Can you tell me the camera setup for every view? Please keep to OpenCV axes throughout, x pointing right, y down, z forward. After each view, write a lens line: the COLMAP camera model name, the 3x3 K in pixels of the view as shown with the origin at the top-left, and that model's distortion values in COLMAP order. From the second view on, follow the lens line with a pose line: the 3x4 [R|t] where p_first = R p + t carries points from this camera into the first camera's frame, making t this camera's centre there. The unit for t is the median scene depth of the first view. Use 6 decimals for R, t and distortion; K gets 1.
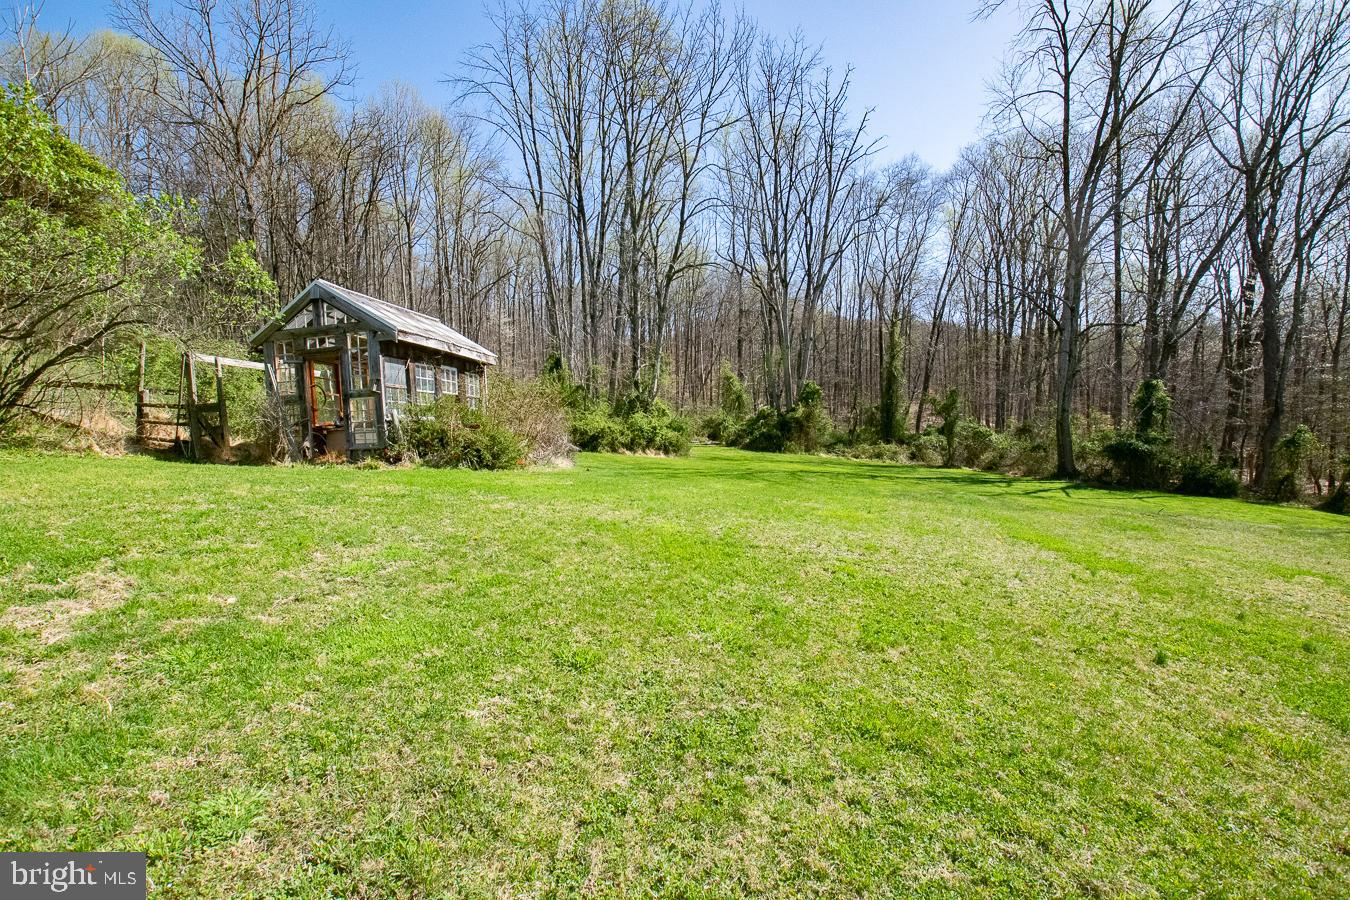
lens RADIAL K [[591.0, 0, 678.2], [0, 591.0, 459.8], [0, 0, 1]] dist [0.043843, -0.050156]
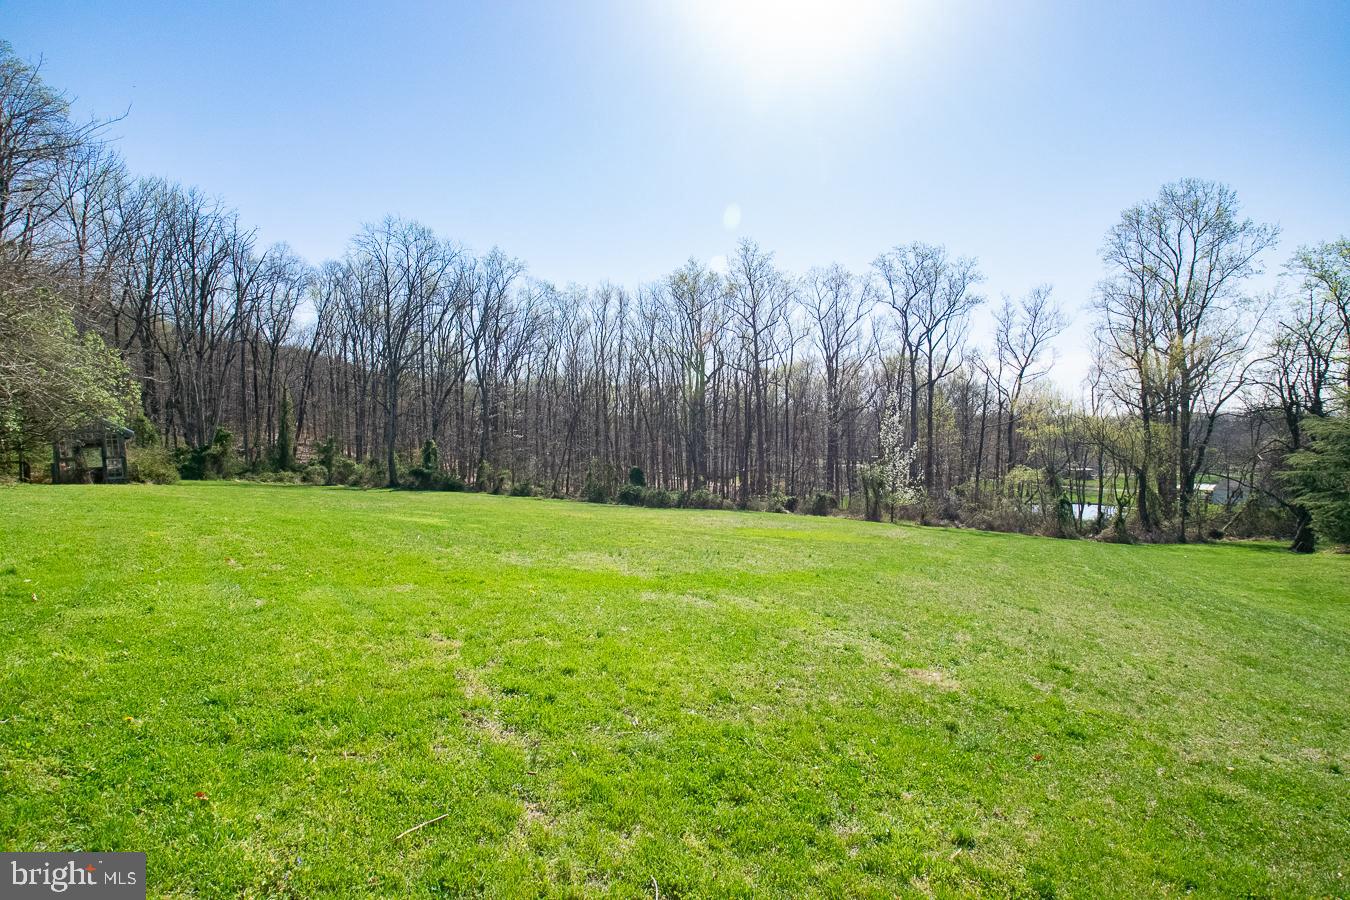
lens RADIAL K [[591.0, 0, 678.2], [0, 591.0, 459.8], [0, 0, 1]] dist [0.043843, -0.050156]
pose [[0.549829, -0.004172, 0.835267, -0.369685], [0.039093, 0.999020, -0.020744, 0.013562], [-0.834362, 0.044059, 0.549453, -0.673282]]
